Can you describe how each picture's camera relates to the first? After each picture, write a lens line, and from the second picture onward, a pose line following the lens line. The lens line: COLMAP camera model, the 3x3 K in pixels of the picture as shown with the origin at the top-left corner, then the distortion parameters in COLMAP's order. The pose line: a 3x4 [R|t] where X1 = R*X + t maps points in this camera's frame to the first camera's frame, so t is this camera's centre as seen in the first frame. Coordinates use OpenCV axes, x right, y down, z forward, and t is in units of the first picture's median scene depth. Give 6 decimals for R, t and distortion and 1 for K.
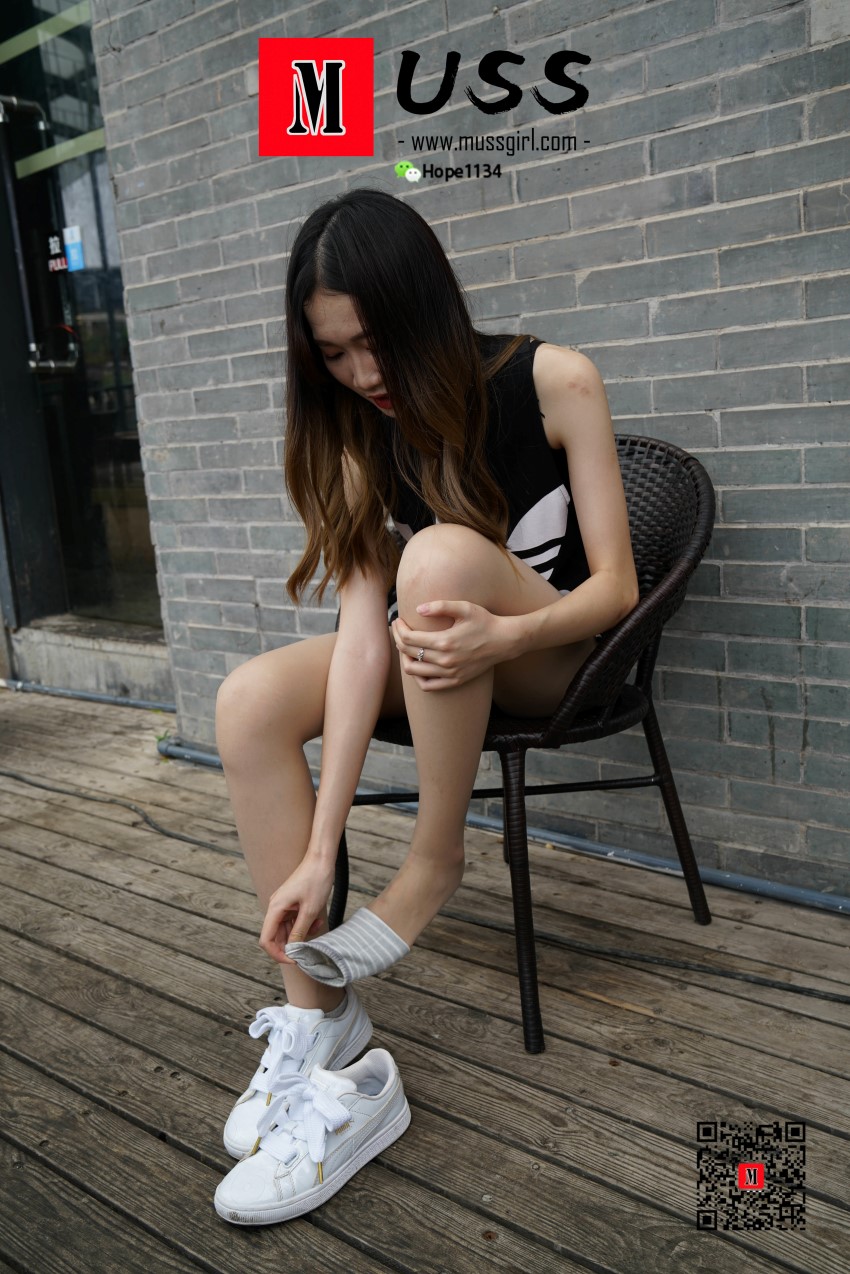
lens RADIAL K [[1094.3, 0, 427.6], [0, 1094.3, 638.8], [0, 0, 1]] dist [-0.072775, 0.144696]
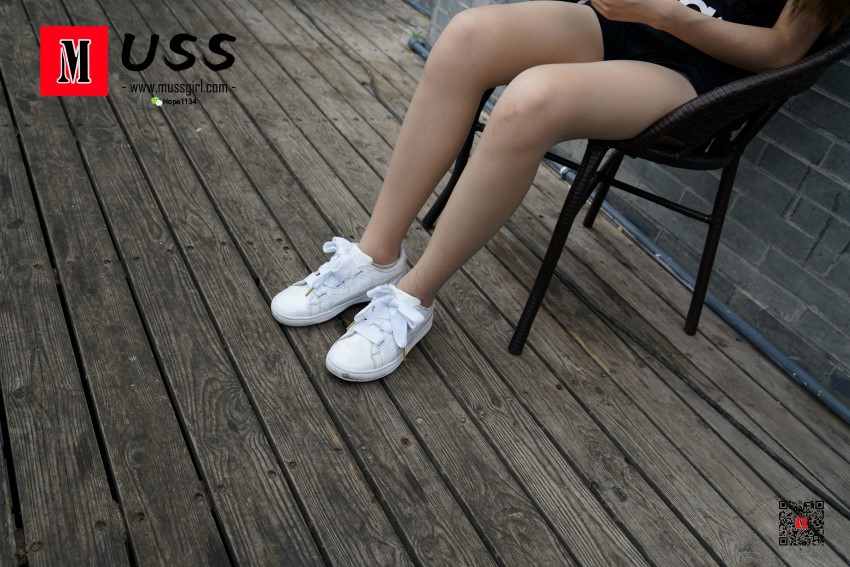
lens RADIAL K [[746.8, 0, 421.0], [0, 746.8, 283.9], [0, 0, 1]] dist [-0.068523, 0.159171]
pose [[0.873574, 0.460672, -0.157004, 0.085545], [-0.376153, 0.843773, 0.382827, -0.008345], [0.308833, -0.275370, 0.910381, 0.105513]]
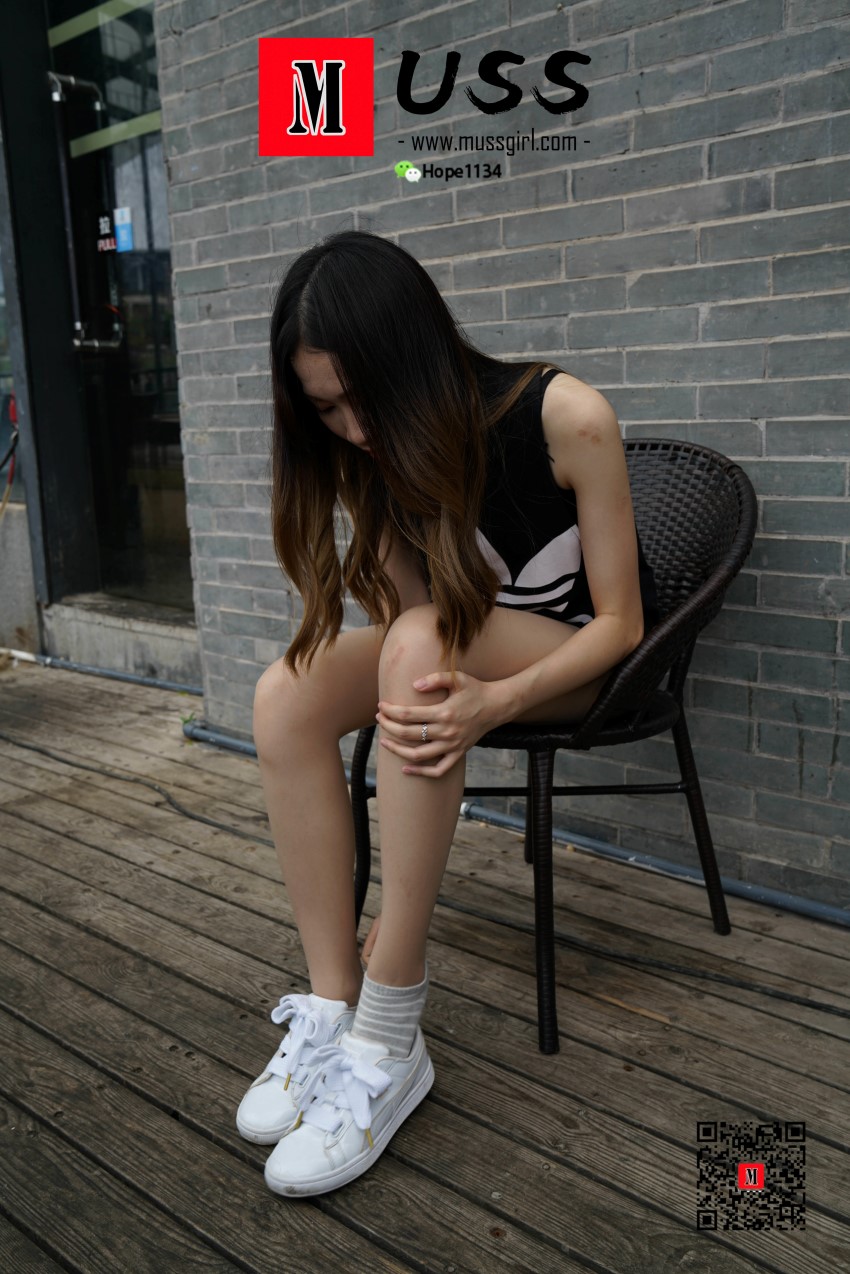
lens RADIAL K [[1094.3, 0, 427.6], [0, 1094.3, 638.8], [0, 0, 1]] dist [-0.072775, 0.144696]
pose [[0.998533, 0.049768, -0.021325, -0.008465], [-0.049686, 0.998755, 0.004345, 0.001191], [0.021515, -0.003279, 0.999763, 0.000041]]
